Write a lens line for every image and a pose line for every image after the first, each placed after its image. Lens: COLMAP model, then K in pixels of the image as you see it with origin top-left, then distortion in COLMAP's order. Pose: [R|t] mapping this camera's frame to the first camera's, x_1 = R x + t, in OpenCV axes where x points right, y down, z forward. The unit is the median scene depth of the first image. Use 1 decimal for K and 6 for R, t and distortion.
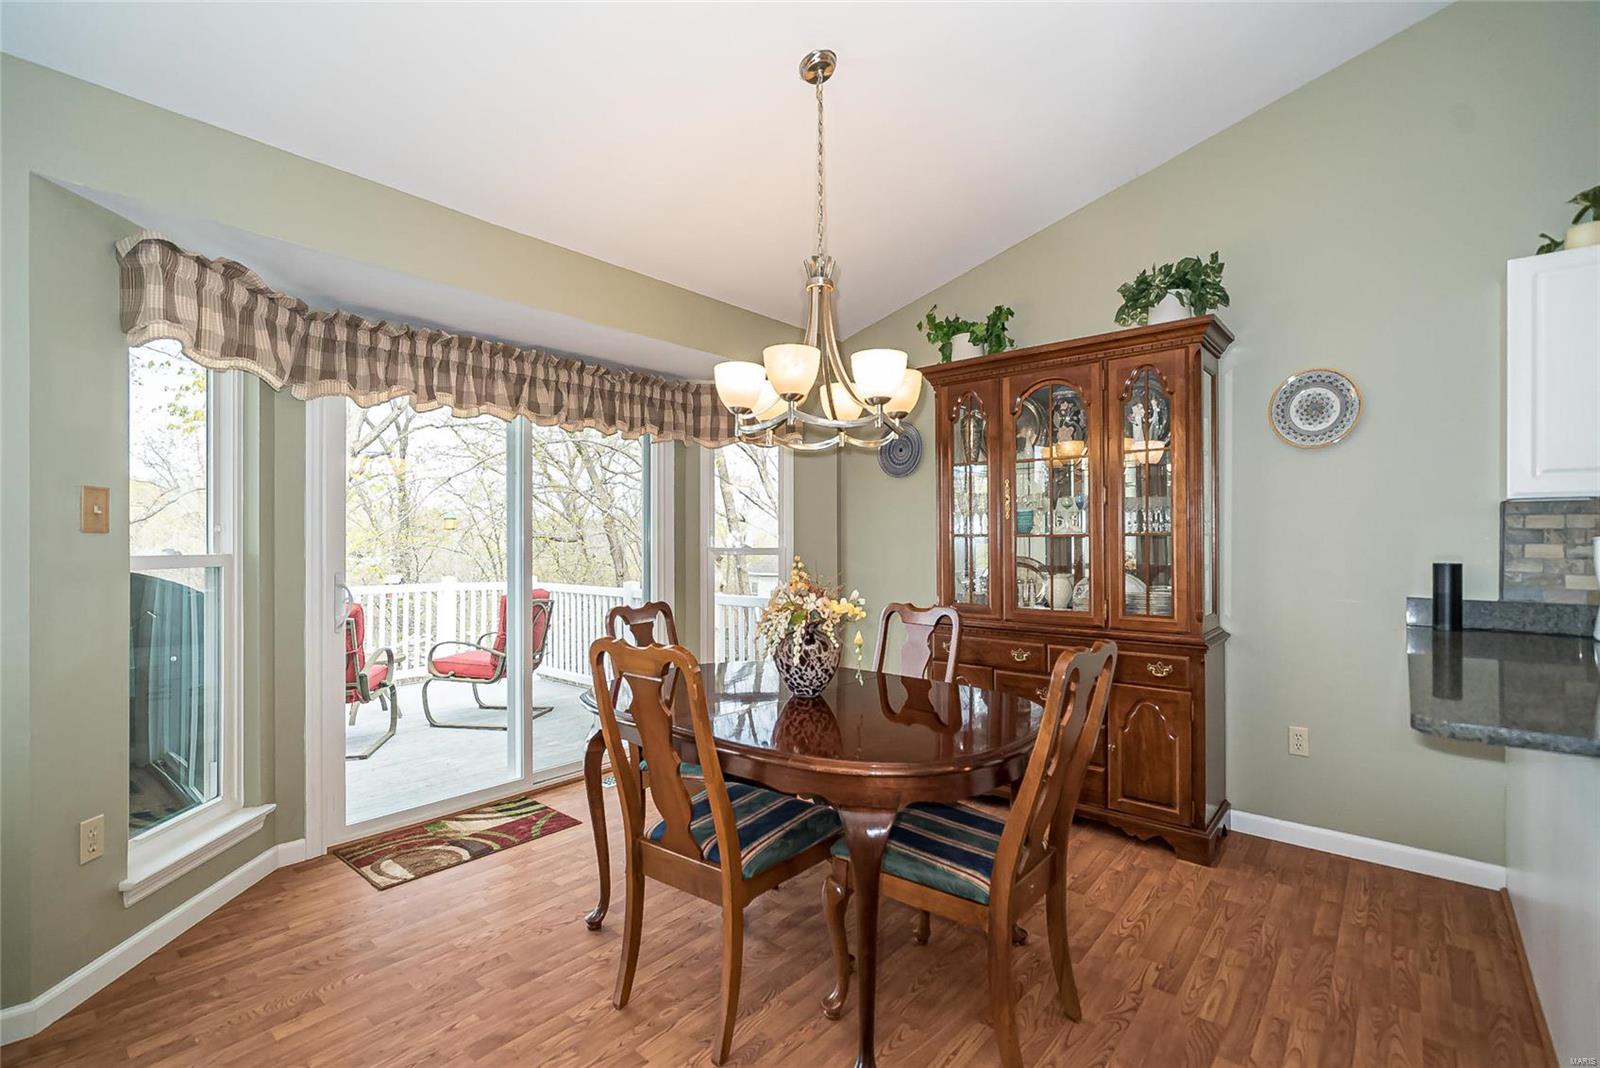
lens RADIAL K [[733.9, 0, 786.1], [0, 733.9, 540.4], [0, 0, 1]] dist [-0.004948, 0.002106]
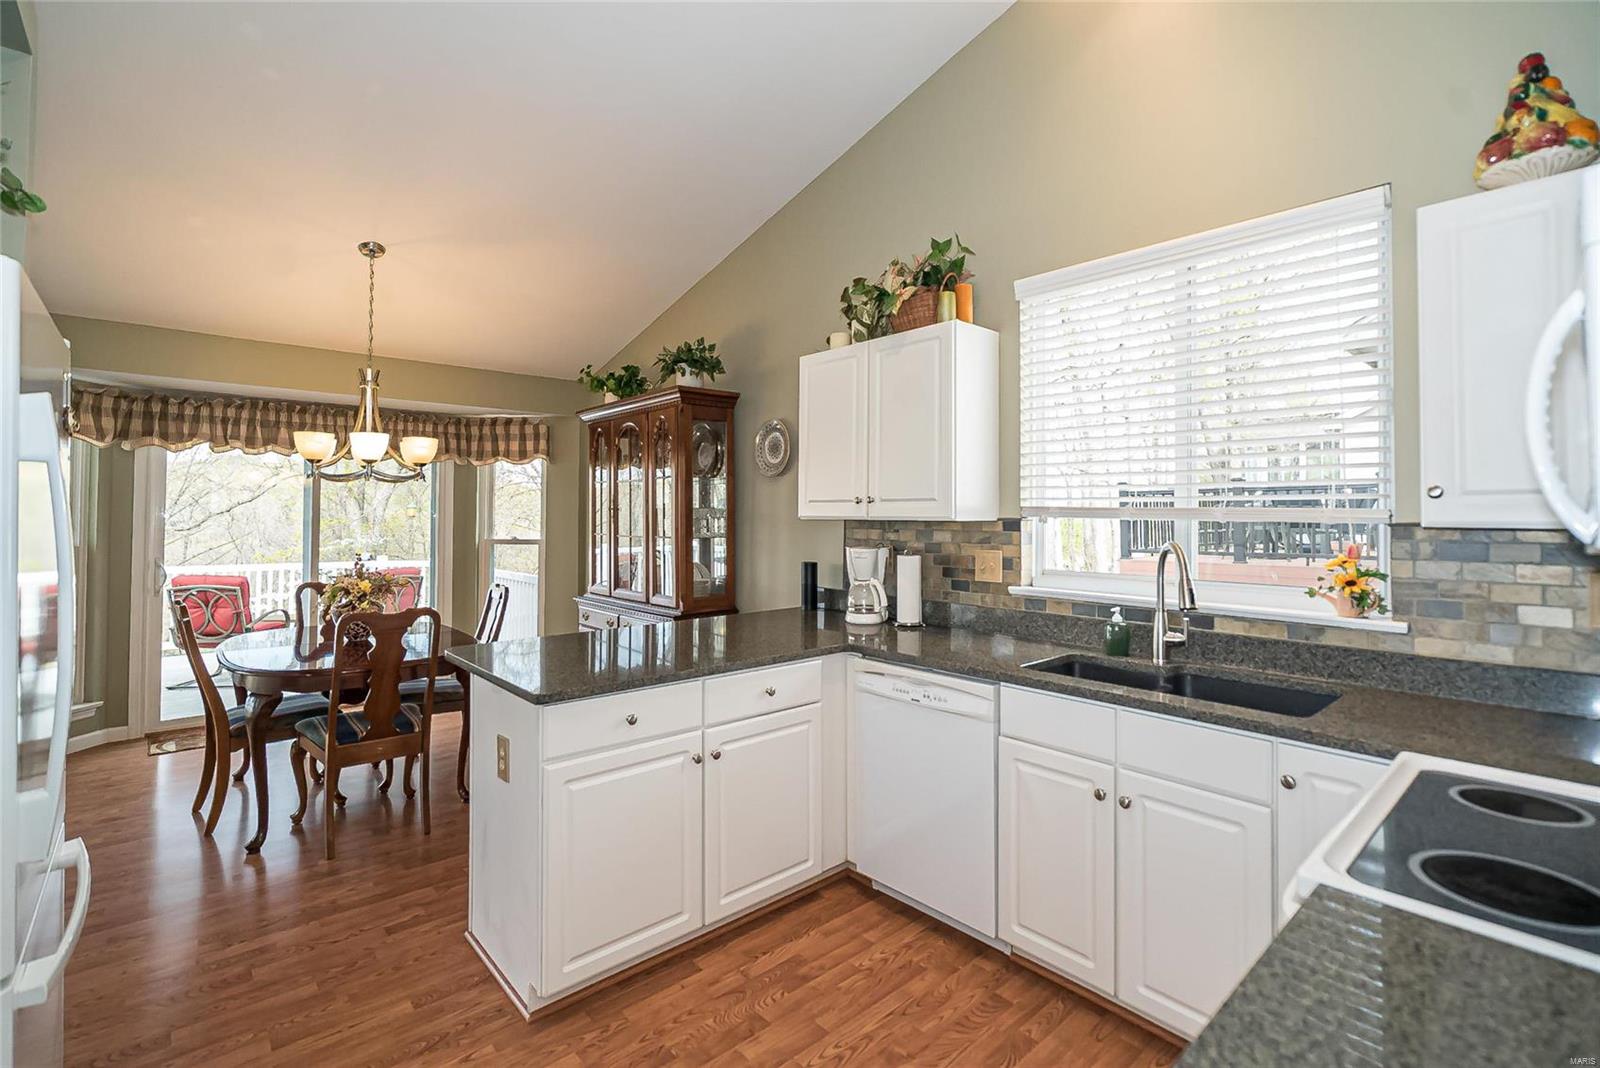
lens RADIAL K [[733.9, 0, 804.8], [0, 733.9, 506.6], [0, 0, 1]] dist [-0.004948, 0.002106]
pose [[0.990958, 0.002344, -0.134154, 0.931498], [-0.003954, 0.999923, -0.011738, -0.050851], [0.134116, 0.012162, 0.990891, -0.353610]]
